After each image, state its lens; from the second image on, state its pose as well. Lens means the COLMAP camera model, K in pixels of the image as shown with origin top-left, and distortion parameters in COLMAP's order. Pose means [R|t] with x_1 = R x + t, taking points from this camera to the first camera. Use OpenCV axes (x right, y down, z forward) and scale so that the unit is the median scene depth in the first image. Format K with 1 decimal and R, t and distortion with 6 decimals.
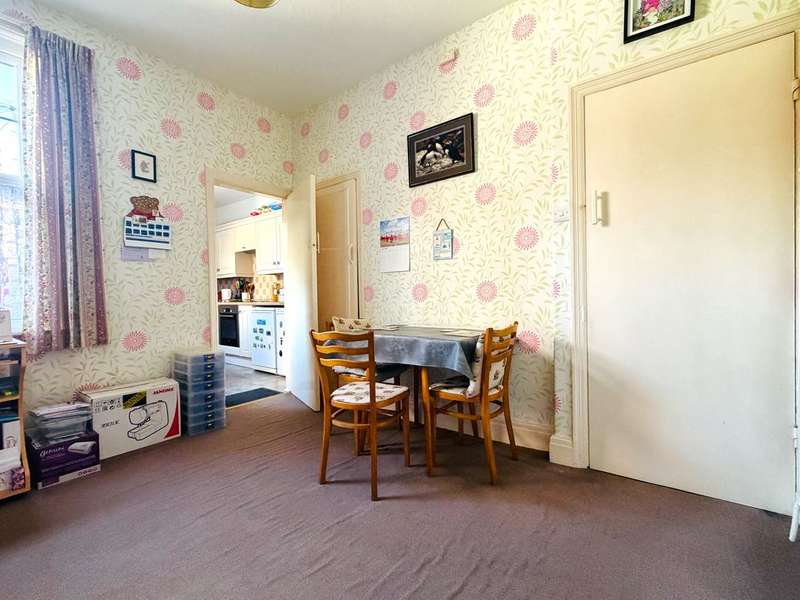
lens RADIAL K [[348.6, 0, 400.0], [0, 348.6, 300.0], [0, 0, 1]] dist [-0.001449, -0.000230]
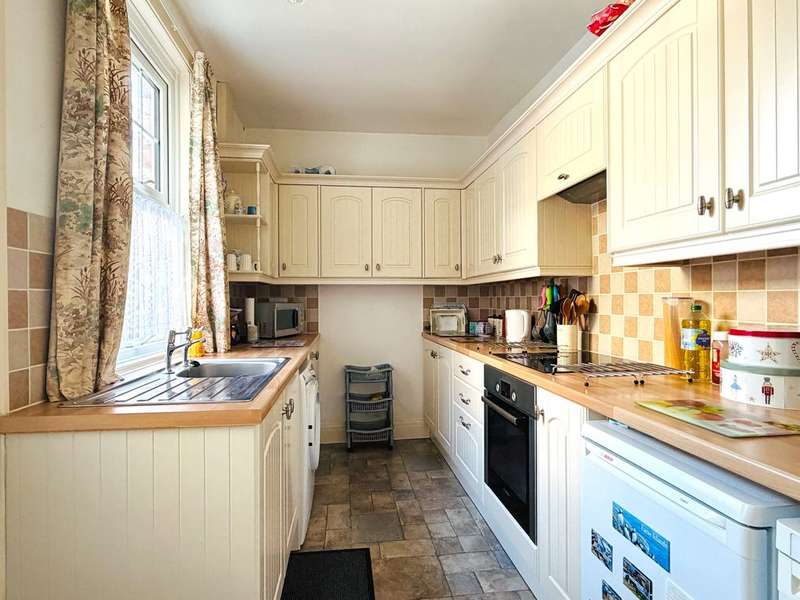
lens RADIAL K [[438.7, 0, 400.0], [0, 438.7, 300.0], [0, 0, 1]] dist [-0.023570, -0.000241]
pose [[0.697927, 0.015862, -0.715994, -0.269262], [-0.017836, 0.999830, 0.004765, -0.044157], [0.715947, 0.009445, 0.698090, 0.622057]]
